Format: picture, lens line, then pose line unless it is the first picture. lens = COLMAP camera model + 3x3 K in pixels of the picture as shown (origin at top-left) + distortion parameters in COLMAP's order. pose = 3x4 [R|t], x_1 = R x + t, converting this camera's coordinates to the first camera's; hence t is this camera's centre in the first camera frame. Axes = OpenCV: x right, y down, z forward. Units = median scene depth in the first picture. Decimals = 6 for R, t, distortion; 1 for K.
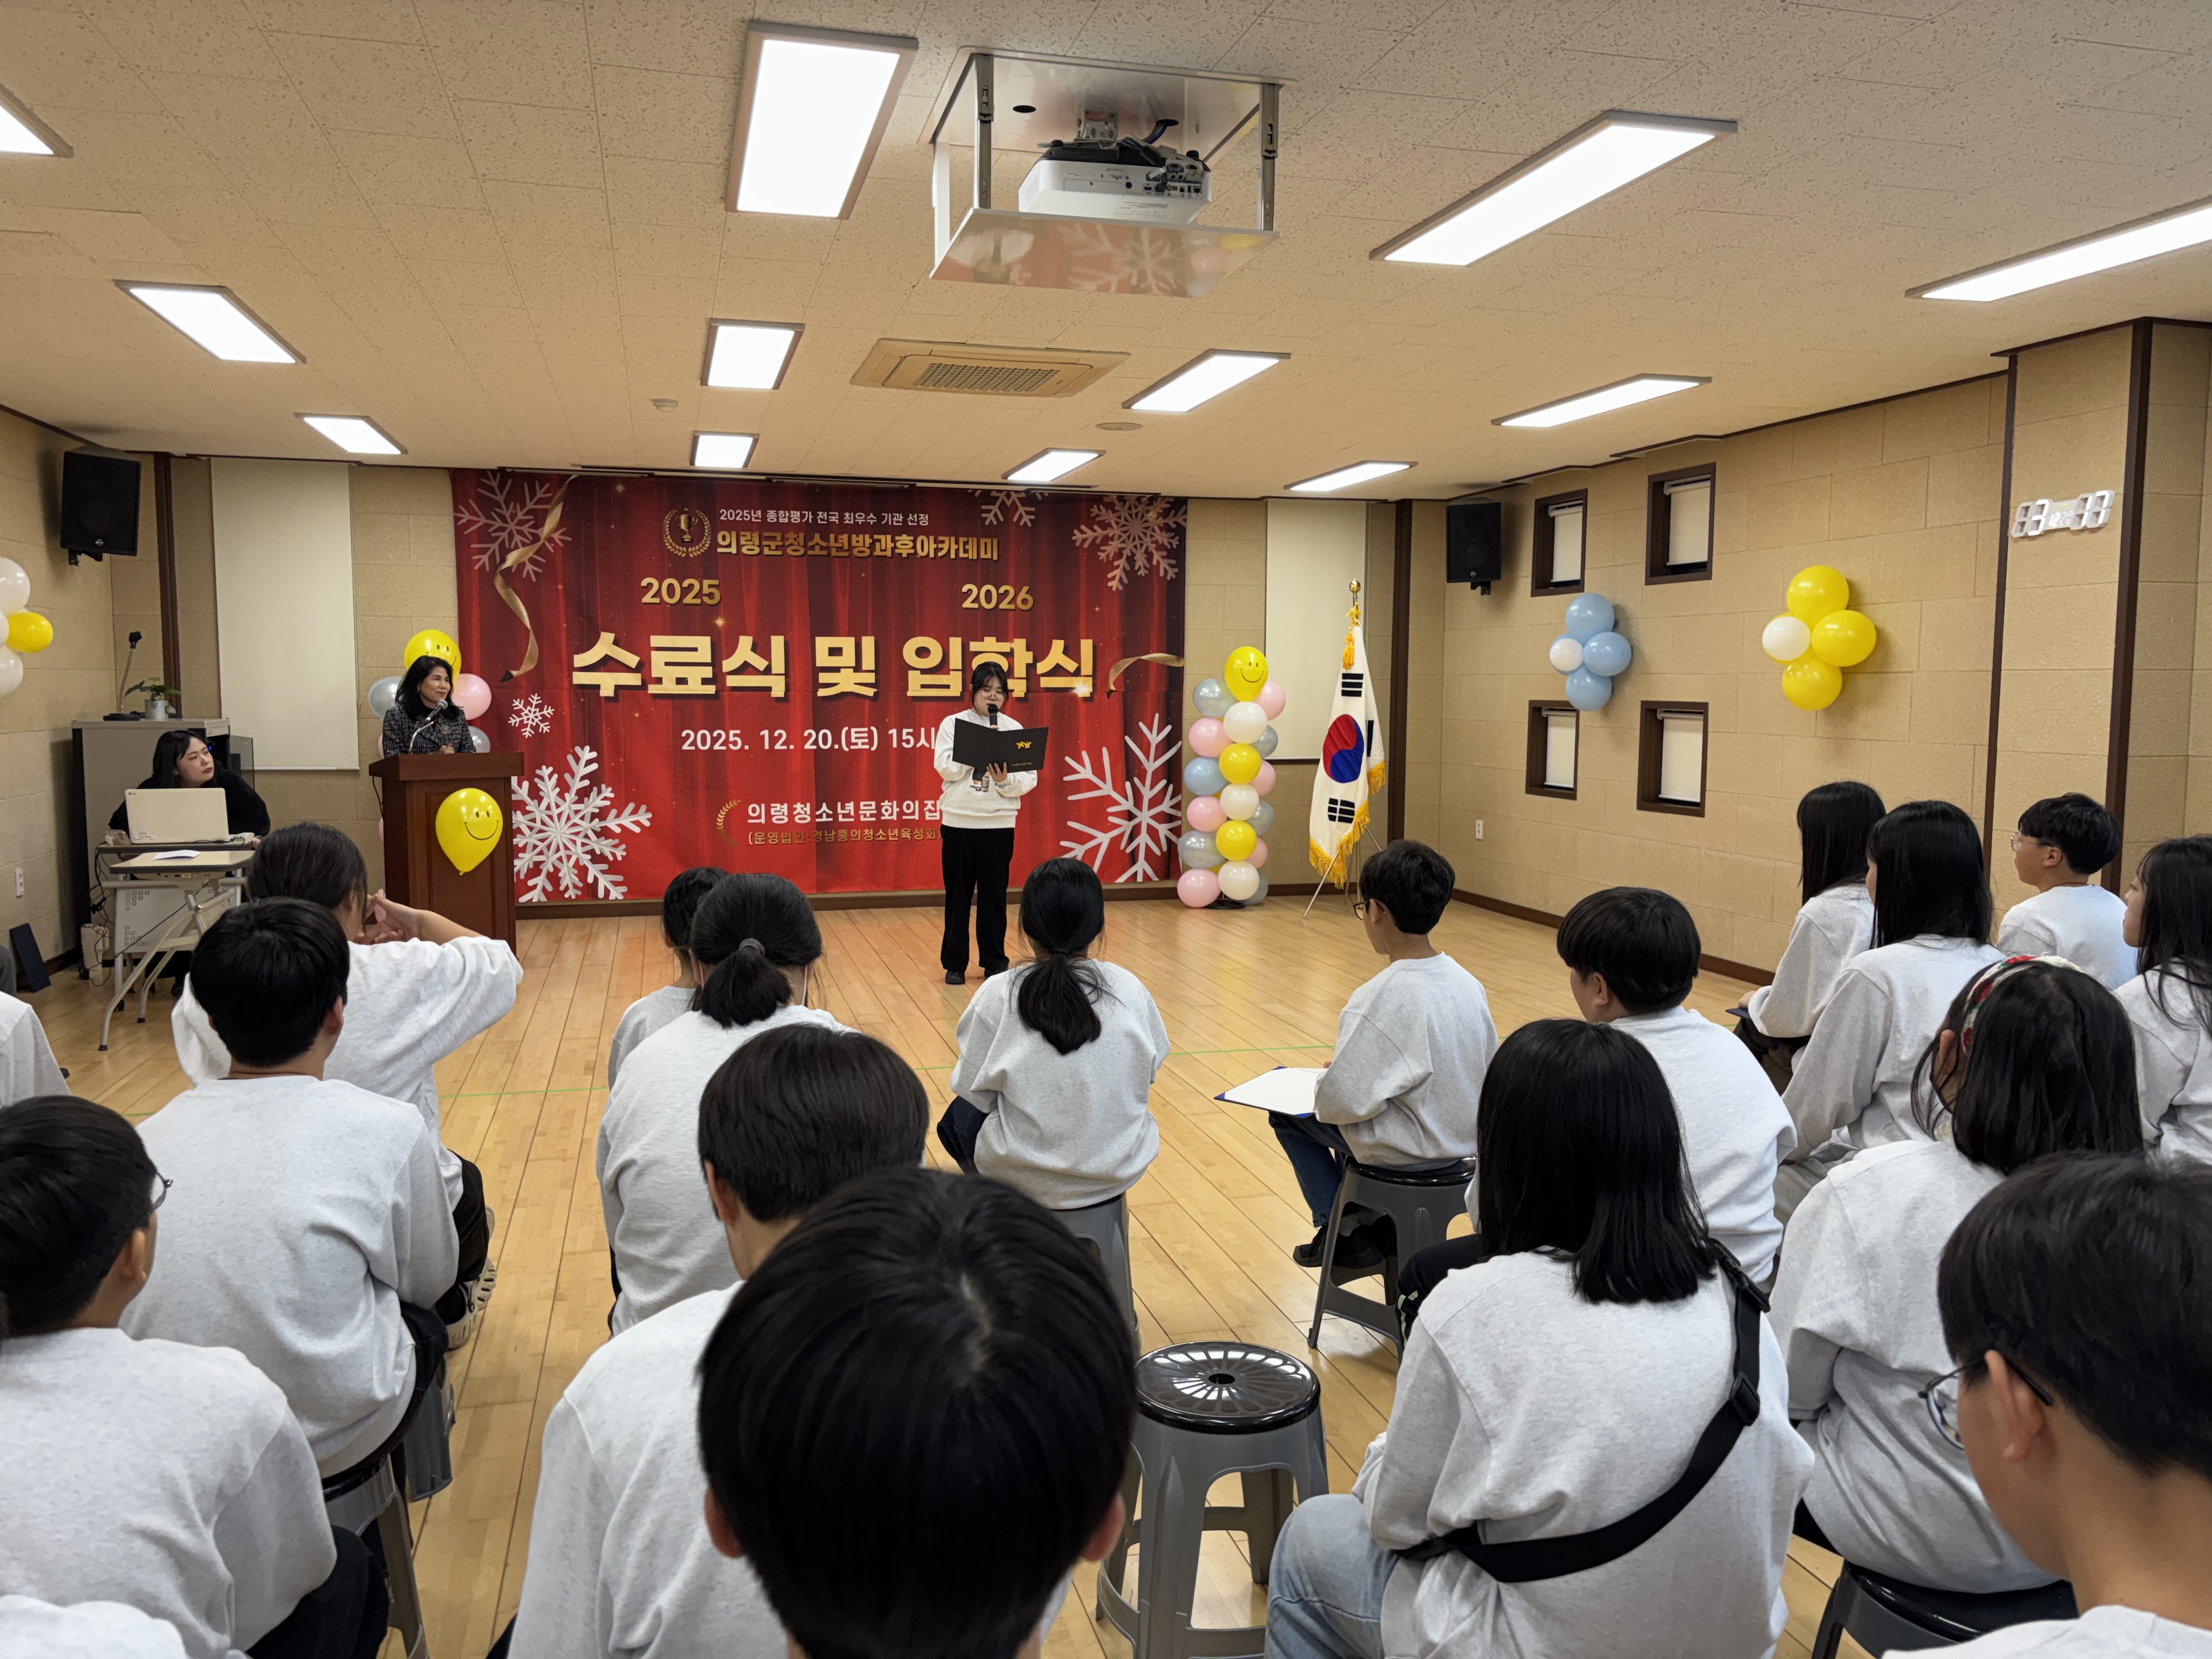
lens RADIAL K [[1666.2, 0, 1109.1], [0, 1666.2, 835.0], [0, 0, 1]] dist [0.079181, -0.100502]
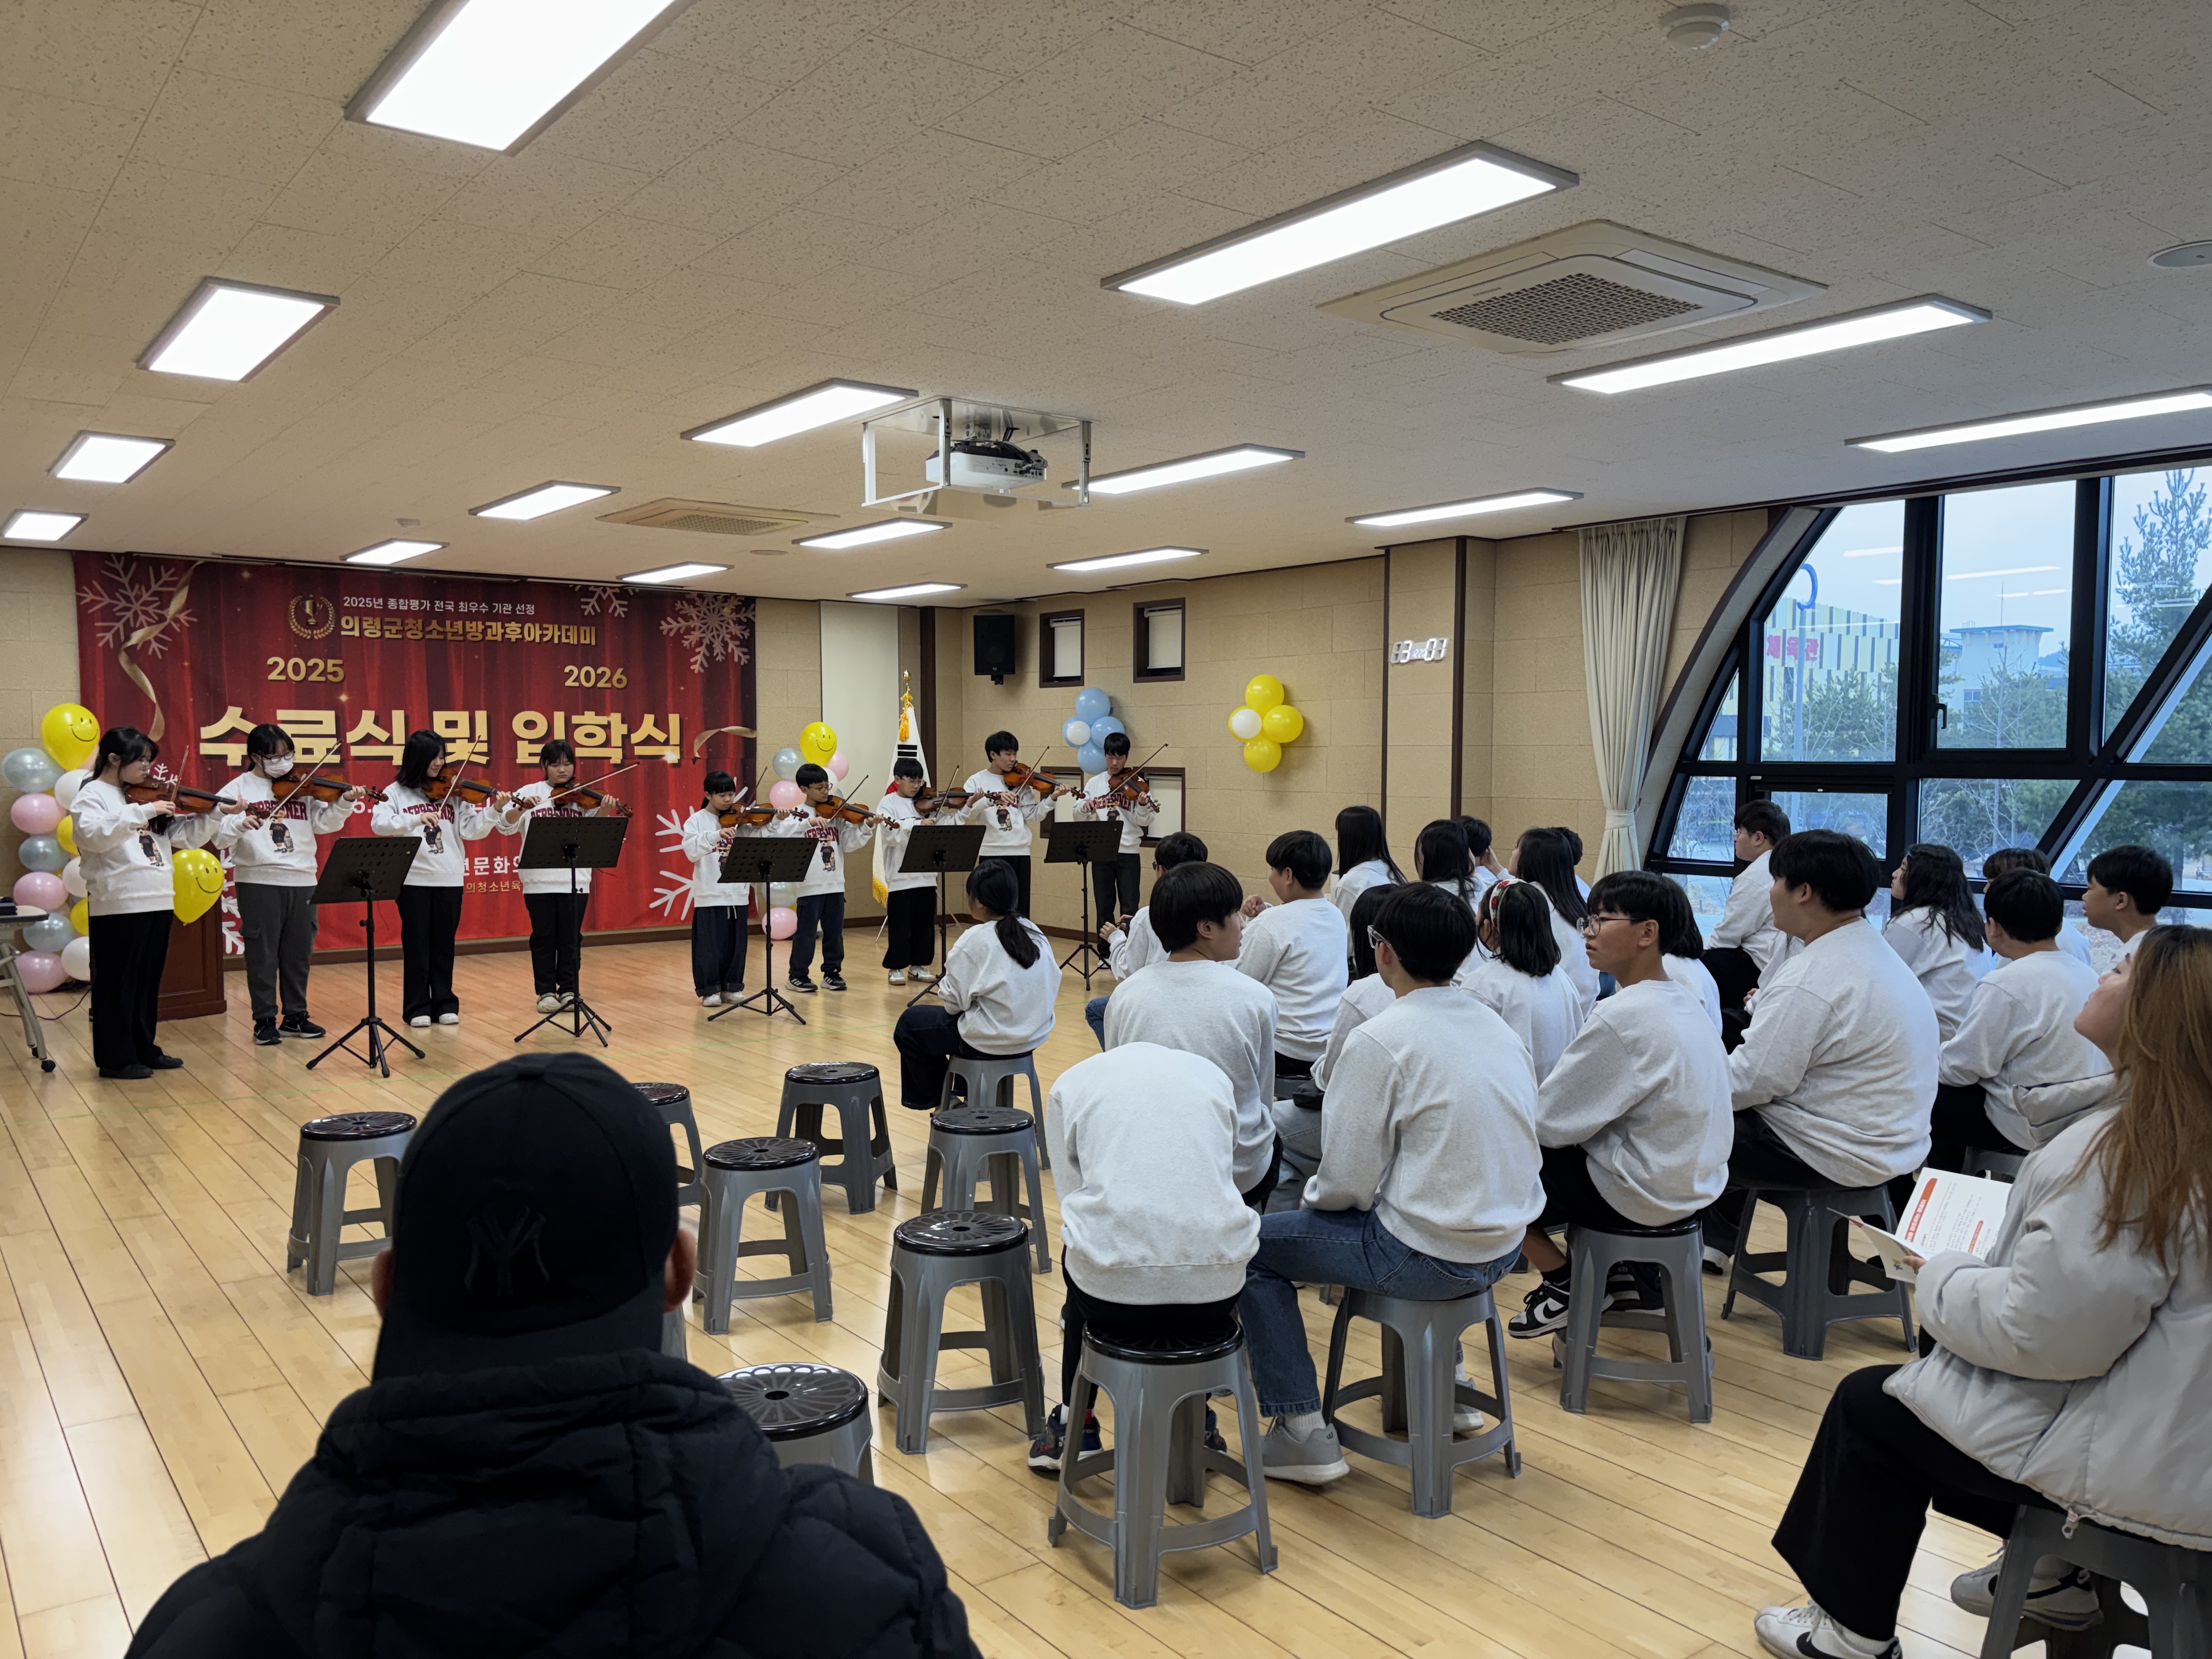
lens RADIAL K [[1666.2, 0, 1119.0], [0, 1666.2, 853.1], [0, 0, 1]] dist [0.079181, -0.100502]
pose [[0.922949, -0.025083, 0.384104, -0.191357], [0.035616, 0.999159, -0.020335, 0.015713], [-0.383270, 0.032448, 0.923066, -0.214574]]
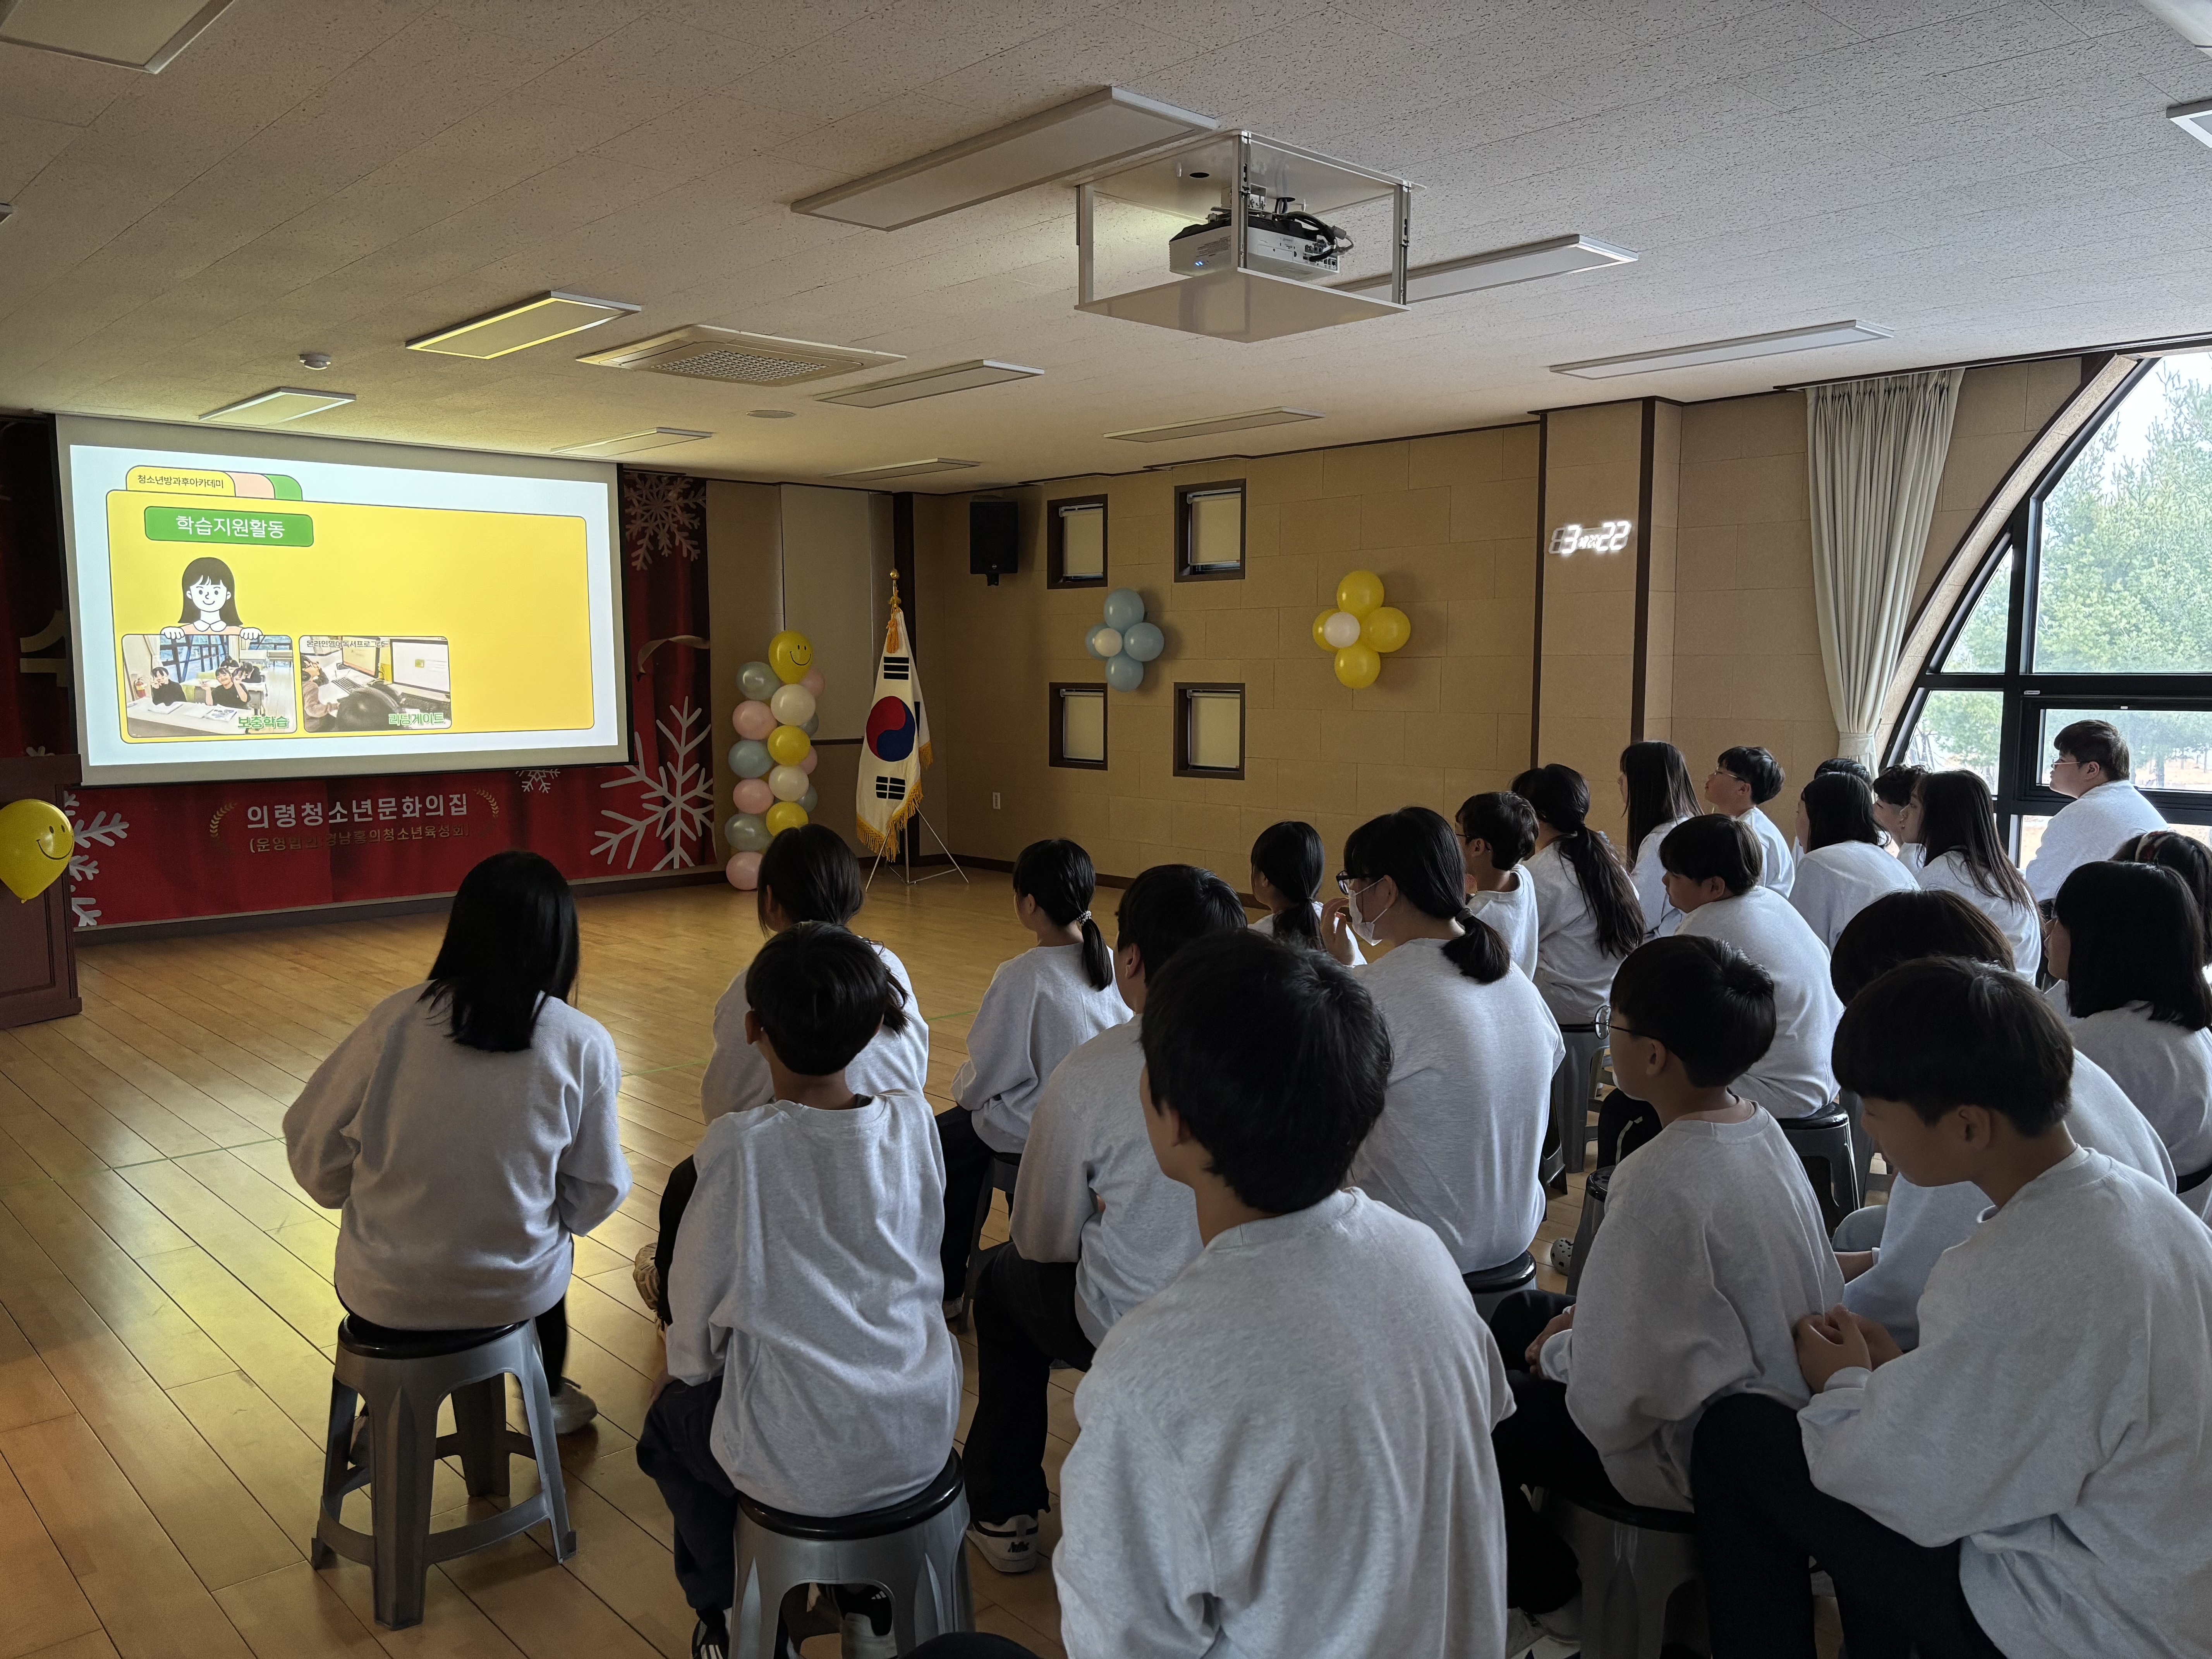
lens RADIAL K [[1666.2, 0, 1113.1], [0, 1666.2, 859.7], [0, 0, 1]] dist [0.079181, -0.100502]
pose [[0.882807, -0.060474, 0.465827, -0.234629], [0.046959, 0.998072, 0.040578, -0.005506], [-0.467383, -0.013948, 0.883945, 0.002406]]
